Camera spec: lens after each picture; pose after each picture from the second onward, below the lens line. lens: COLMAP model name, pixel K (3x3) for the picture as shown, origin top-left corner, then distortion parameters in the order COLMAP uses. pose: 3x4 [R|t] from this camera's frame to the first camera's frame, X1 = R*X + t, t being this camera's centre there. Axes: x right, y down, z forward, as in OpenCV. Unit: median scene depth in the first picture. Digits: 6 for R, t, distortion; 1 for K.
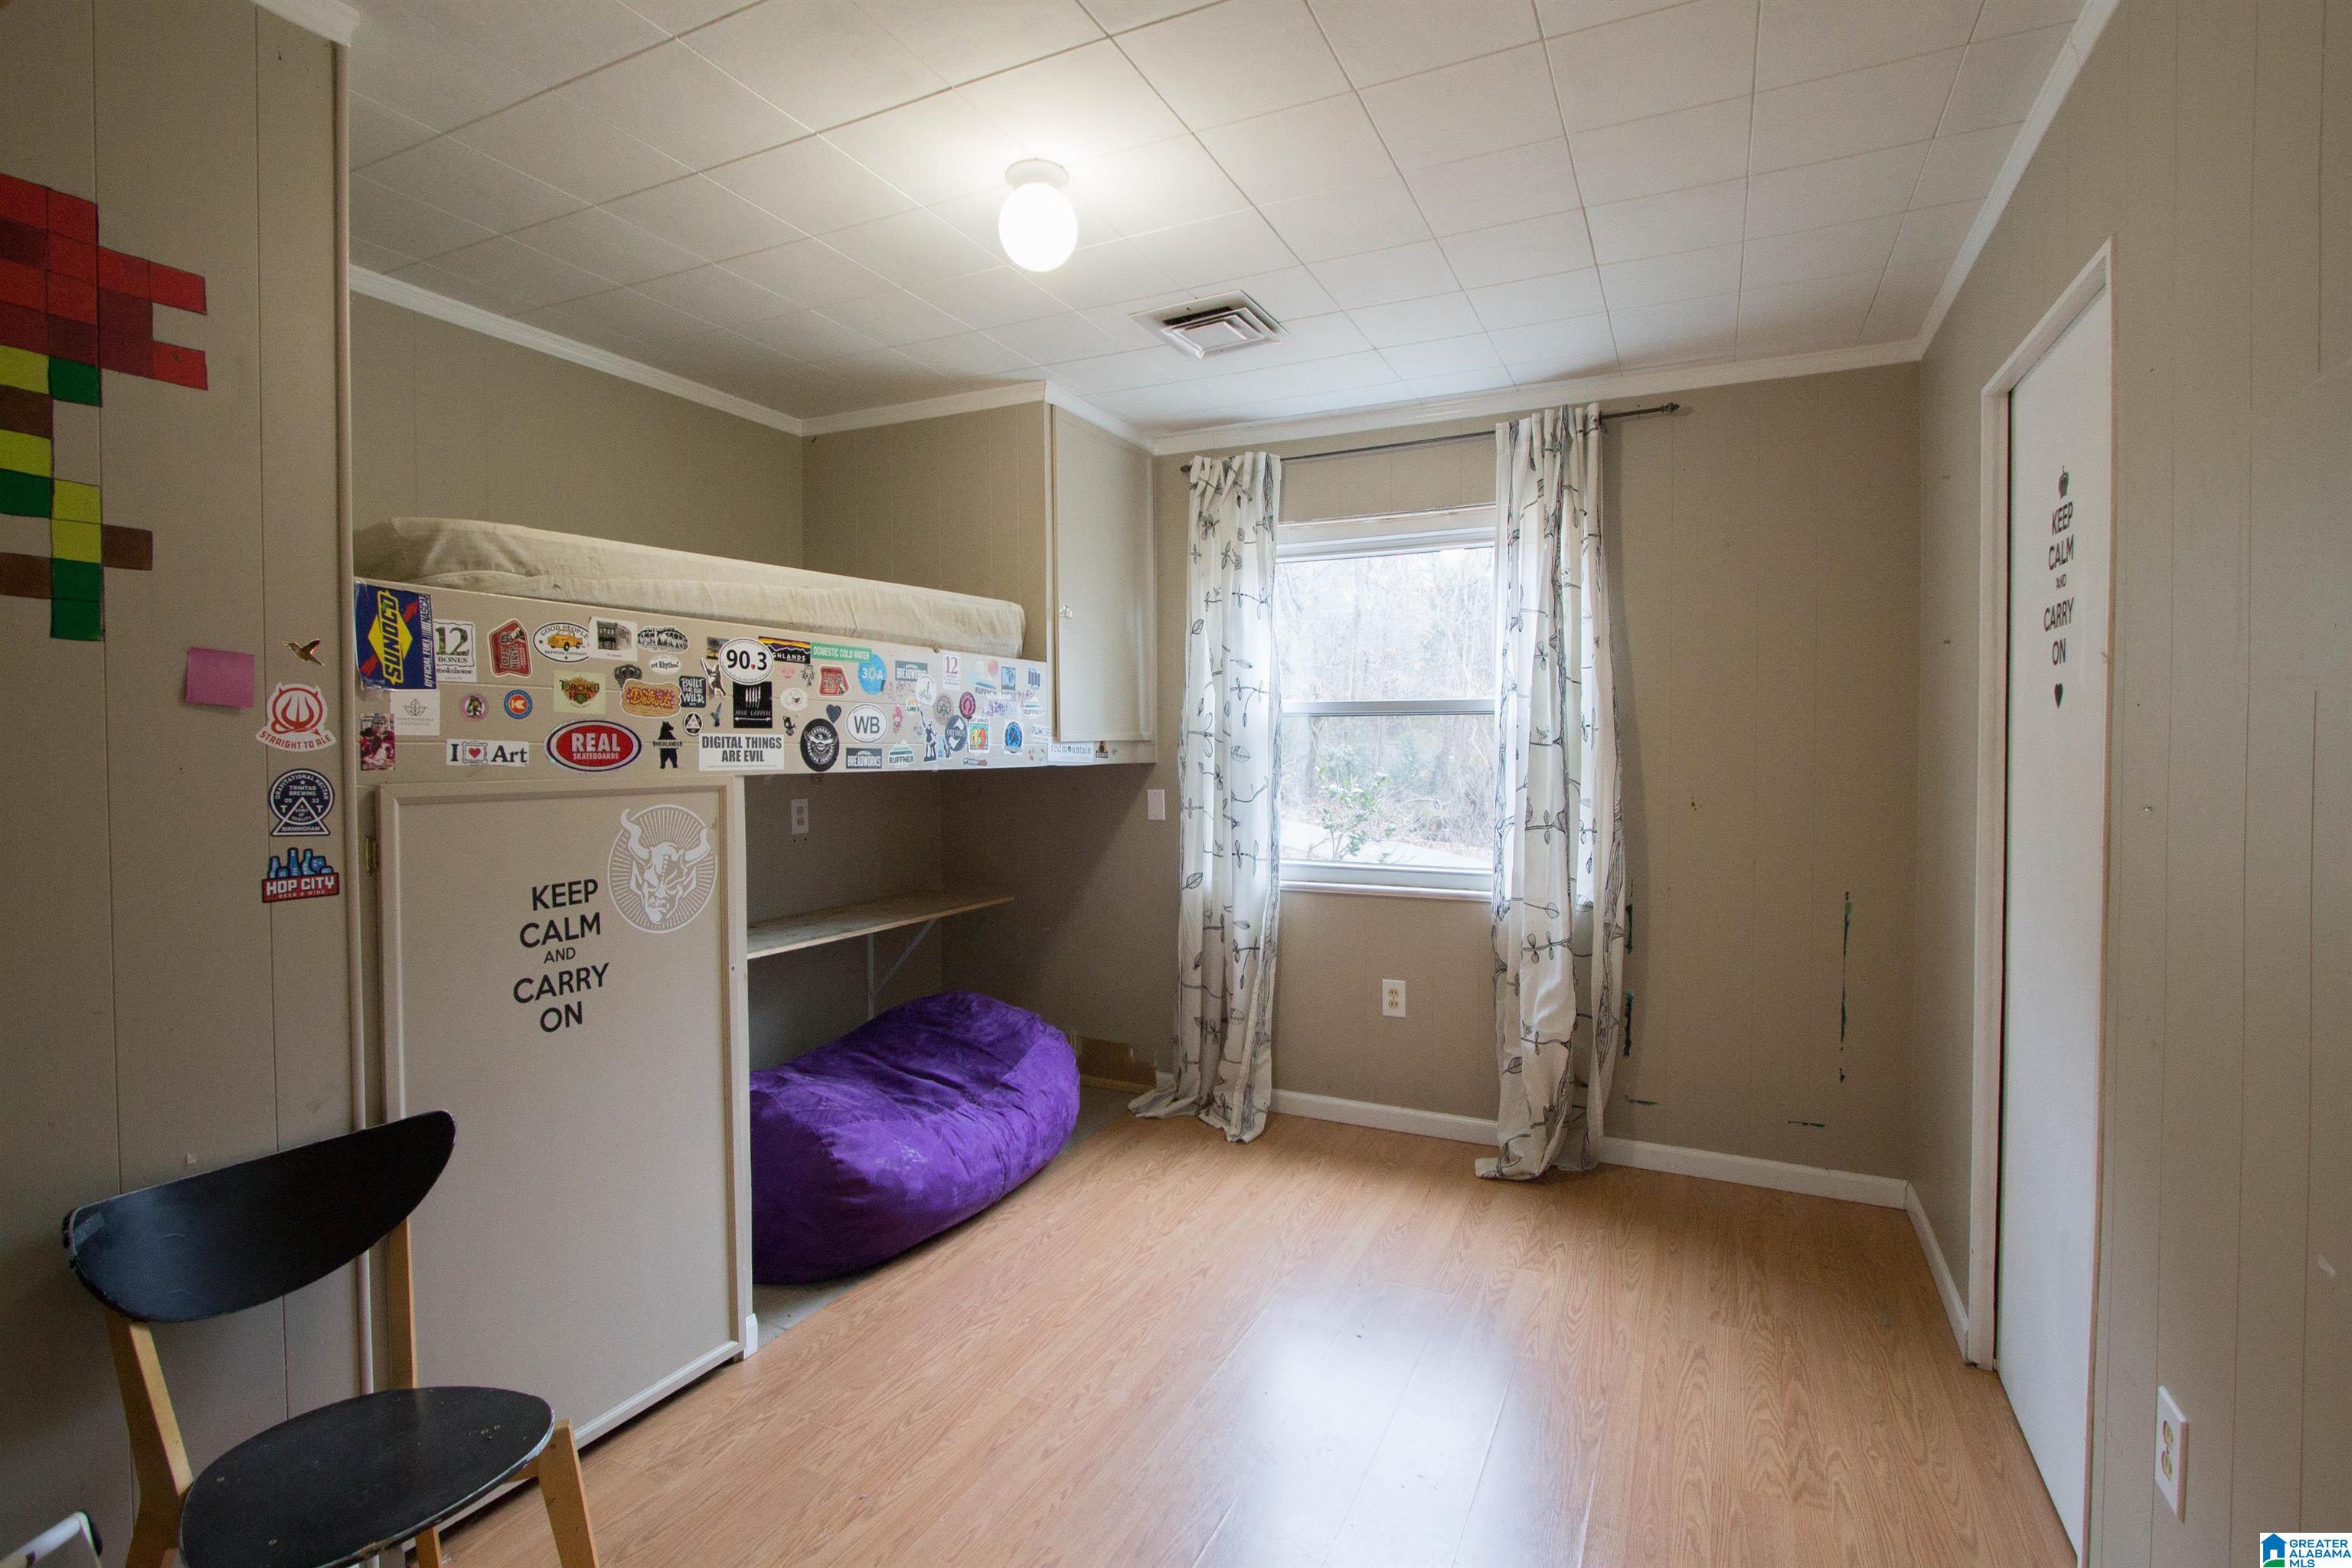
lens RADIAL K [[1091.5, 0, 1174.8], [0, 1091.5, 777.7], [0, 0, 1]] dist [-0.023487, 0.005329]
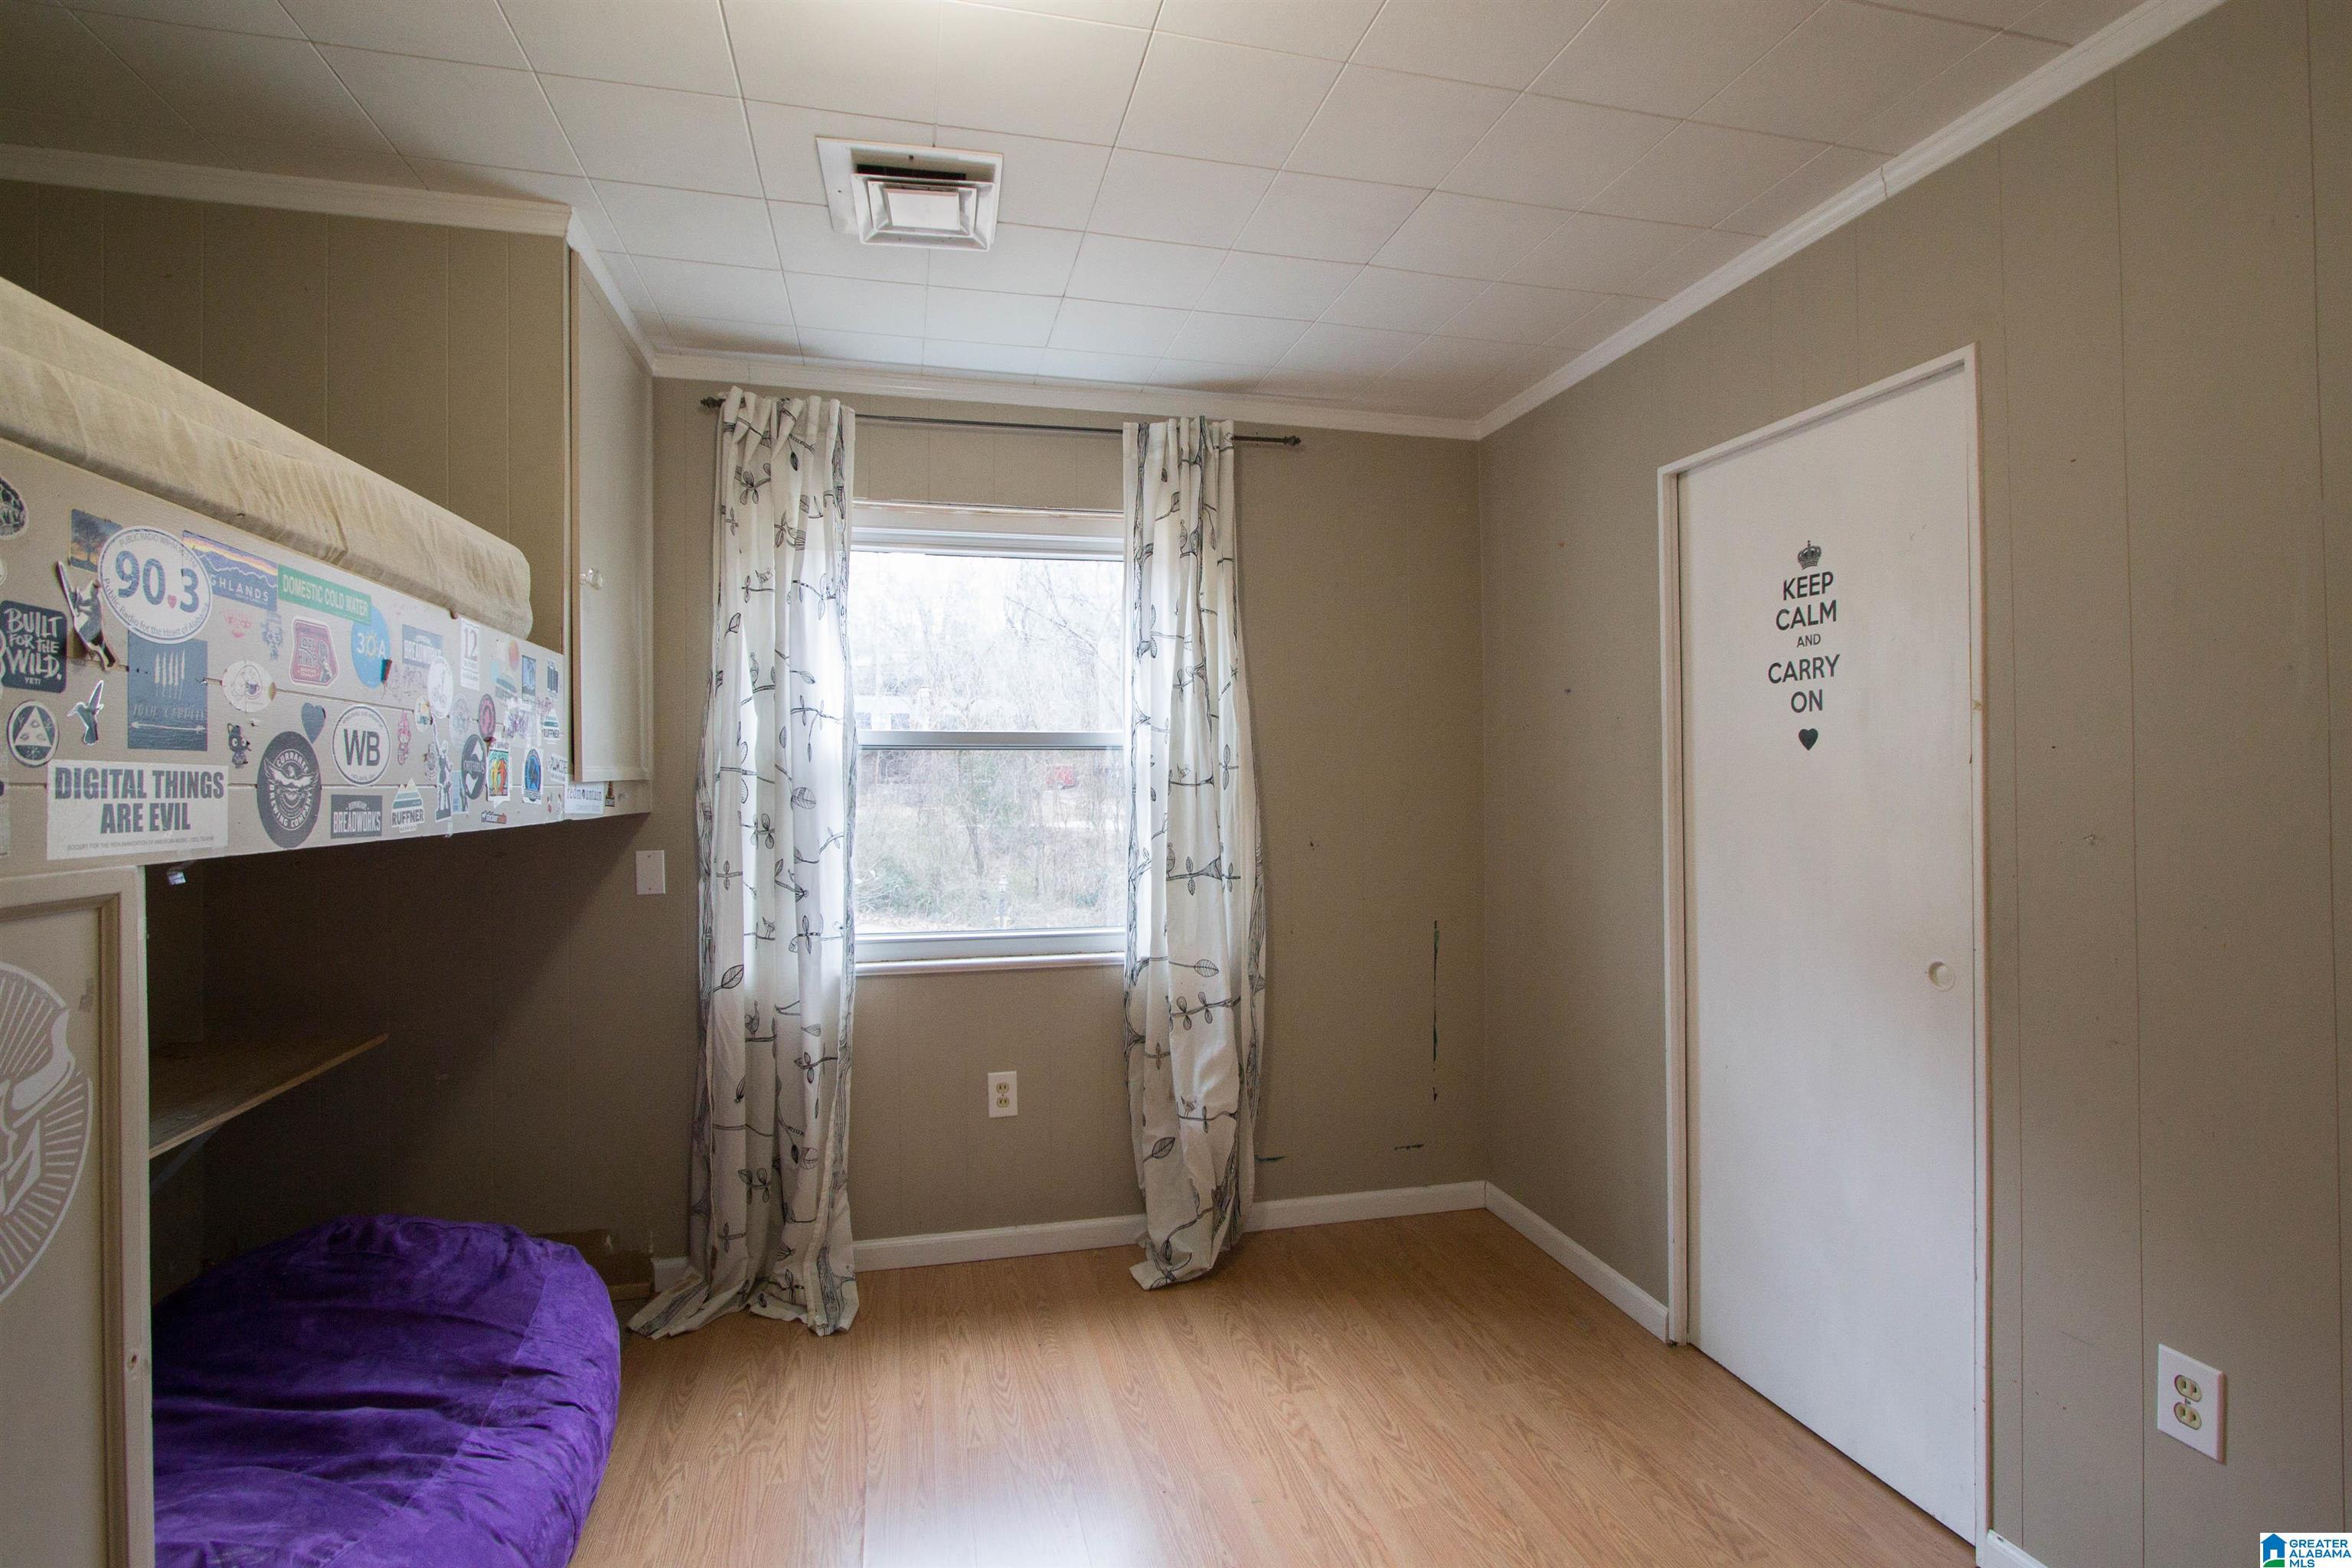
lens RADIAL K [[1091.5, 0, 1174.7], [0, 1091.5, 776.2], [0, 0, 1]] dist [-0.023487, 0.005329]
pose [[0.770341, 0.001542, 0.637630, -0.249175], [0.022820, 0.999290, -0.029987, -0.010167], [-0.637223, 0.037651, 0.769759, 0.313311]]
